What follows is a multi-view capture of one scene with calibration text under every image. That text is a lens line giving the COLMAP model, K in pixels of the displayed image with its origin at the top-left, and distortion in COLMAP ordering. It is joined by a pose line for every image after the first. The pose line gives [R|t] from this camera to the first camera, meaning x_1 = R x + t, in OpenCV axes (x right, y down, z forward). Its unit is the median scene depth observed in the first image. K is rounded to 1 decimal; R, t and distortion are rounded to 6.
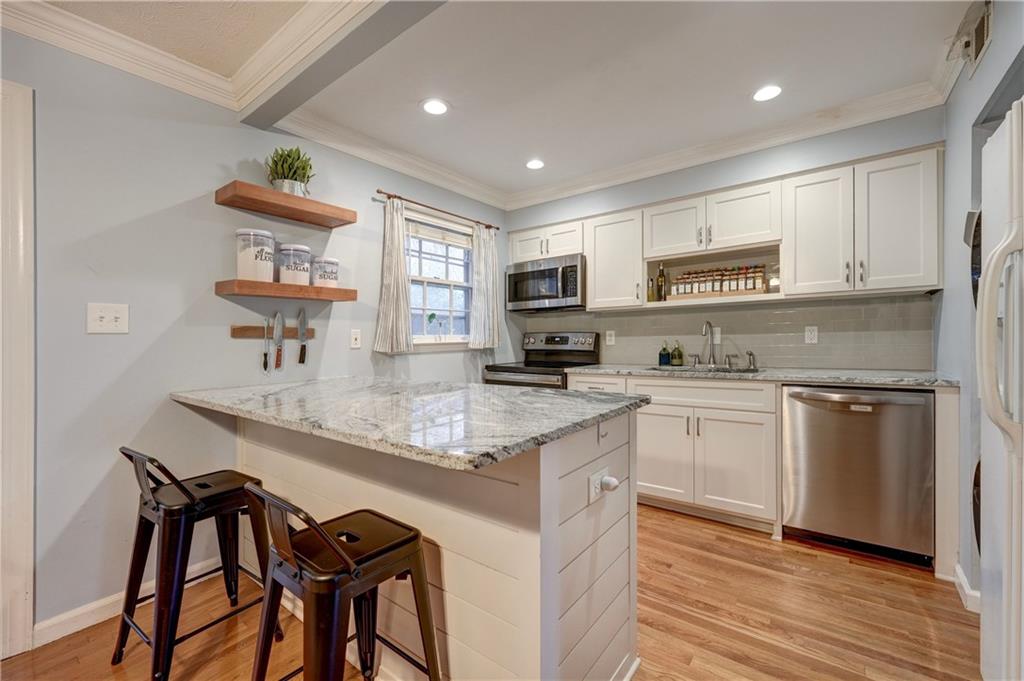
lens RADIAL K [[417.3, 0, 498.6], [0, 417.3, 340.8], [0, 0, 1]] dist [0.000913, -0.001467]
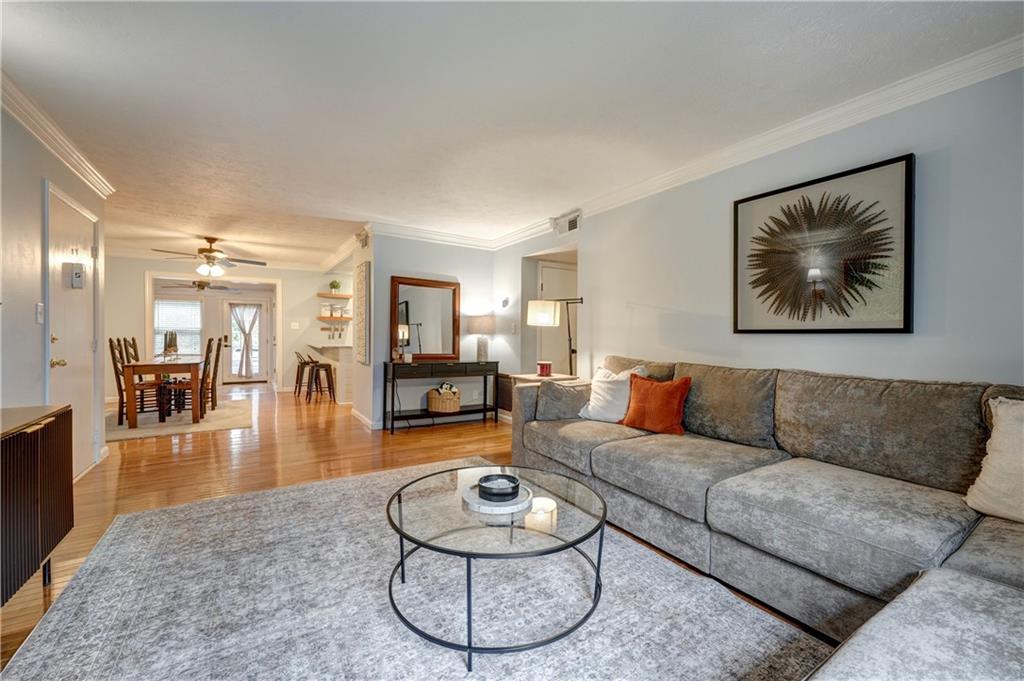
lens RADIAL K [[417.3, 0, 508.7], [0, 417.3, 337.8], [0, 0, 1]] dist [0.000913, -0.001467]
pose [[0.938649, 0.029286, -0.343628, 1.513307], [-0.023571, 0.999506, 0.020797, -0.040478], [0.344067, -0.011422, 0.938876, -1.323731]]
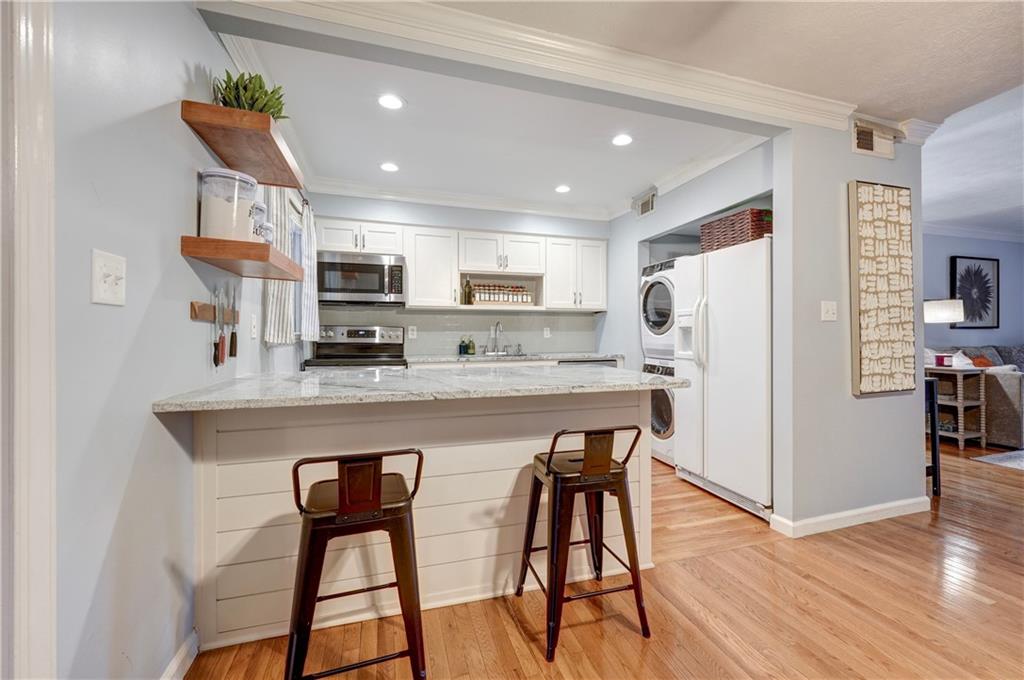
lens RADIAL K [[417.3, 0, 533.9], [0, 417.3, 328.4], [0, 0, 1]] dist [0.000913, -0.001467]
pose [[0.567267, 0.028196, 0.823051, -0.571618], [-0.007965, 0.999555, -0.028752, 0.014679], [-0.823495, 0.009754, 0.567239, 0.098516]]
